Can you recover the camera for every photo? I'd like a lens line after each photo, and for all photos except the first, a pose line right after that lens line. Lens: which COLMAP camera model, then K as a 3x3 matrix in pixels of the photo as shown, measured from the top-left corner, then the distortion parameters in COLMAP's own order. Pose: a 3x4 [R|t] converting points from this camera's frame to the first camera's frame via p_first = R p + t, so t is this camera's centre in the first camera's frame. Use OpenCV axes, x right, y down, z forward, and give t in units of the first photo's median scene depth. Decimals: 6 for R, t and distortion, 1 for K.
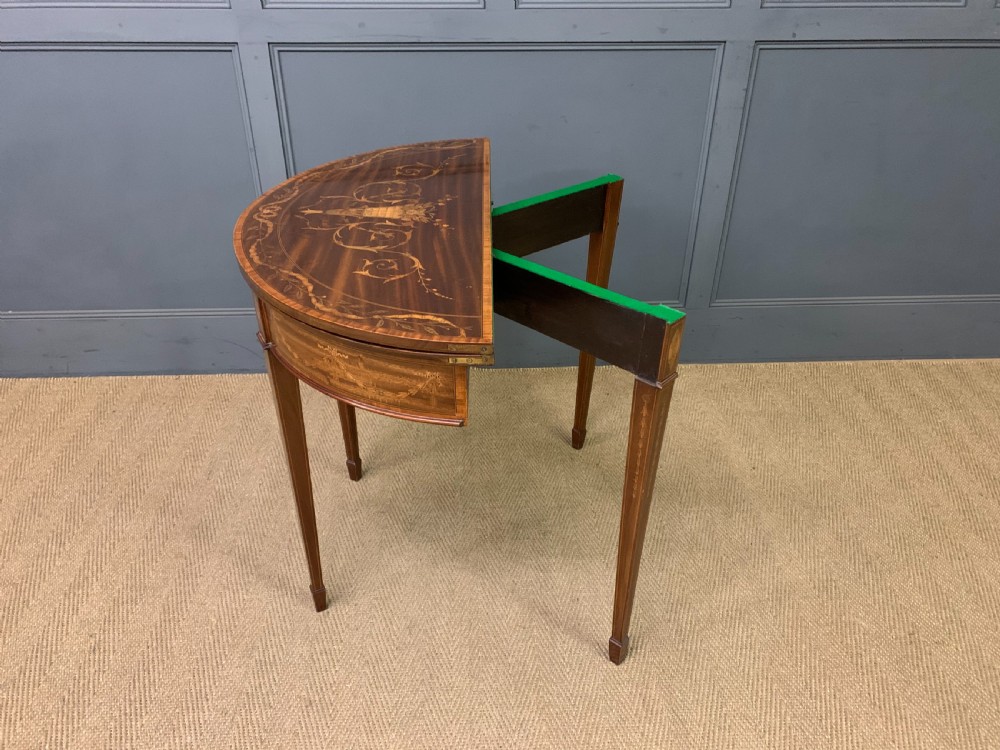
lens RADIAL K [[717.8, 0, 497.9], [0, 717.8, 374.3], [0, 0, 1]] dist [0.011120, 0.002469]
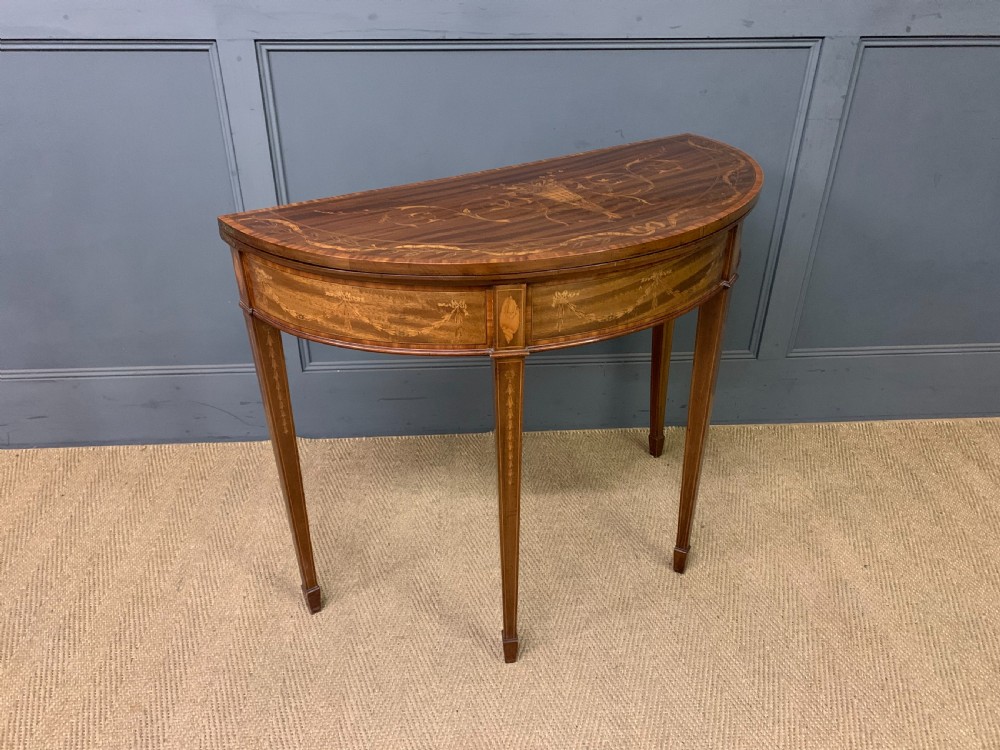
lens RADIAL K [[726.9, 0, 495.4], [0, 726.9, 379.8], [0, 0, 1]] dist [0.012113, 0.001404]
pose [[0.999878, -0.008336, 0.013235, -0.067144], [0.008636, 0.999704, -0.022751, -0.064712], [-0.013042, 0.022863, 0.999654, 0.200770]]
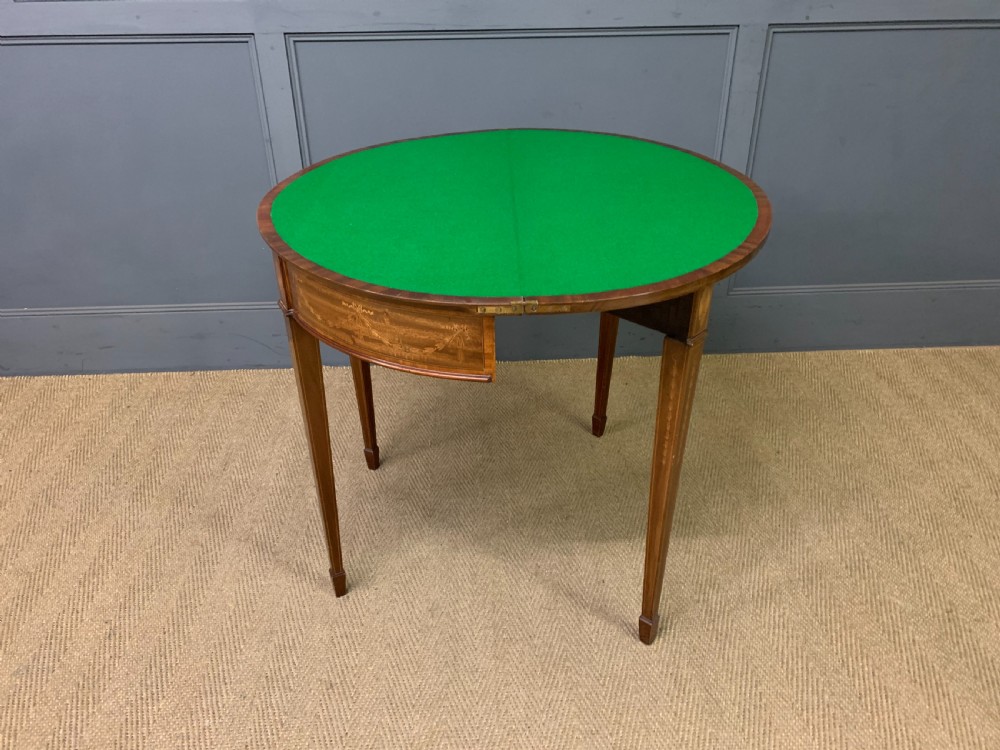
lens RADIAL K [[718.0, 0, 502.5], [0, 718.0, 369.7], [0, 0, 1]] dist [0.011036, 0.002946]
pose [[0.999894, -0.012907, -0.006684, -0.013104], [0.012663, 0.999293, -0.035401, 0.049785], [0.007136, 0.035313, 0.999351, 0.011946]]
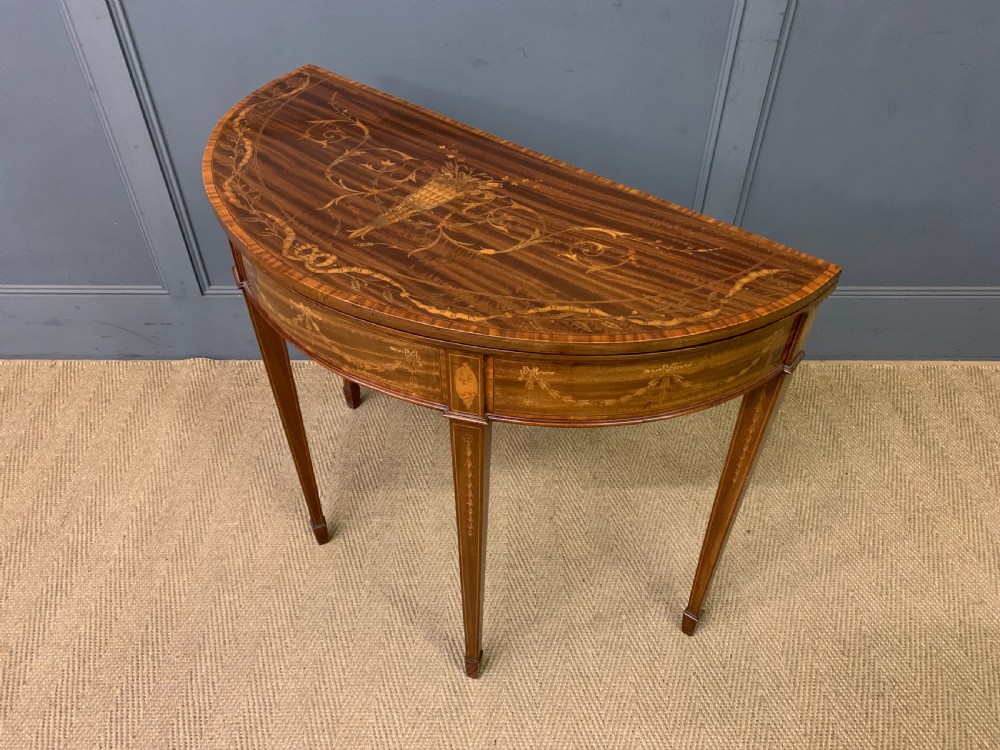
lens RADIAL K [[730.4, 0, 501.3], [0, 730.4, 372.2], [0, 0, 1]] dist [0.013504, 0.000792]
pose [[0.999201, 0.029544, -0.026934, 0.107706], [-0.024176, 0.983096, 0.181490, -0.189146], [0.031840, -0.180693, 0.983024, 0.247940]]
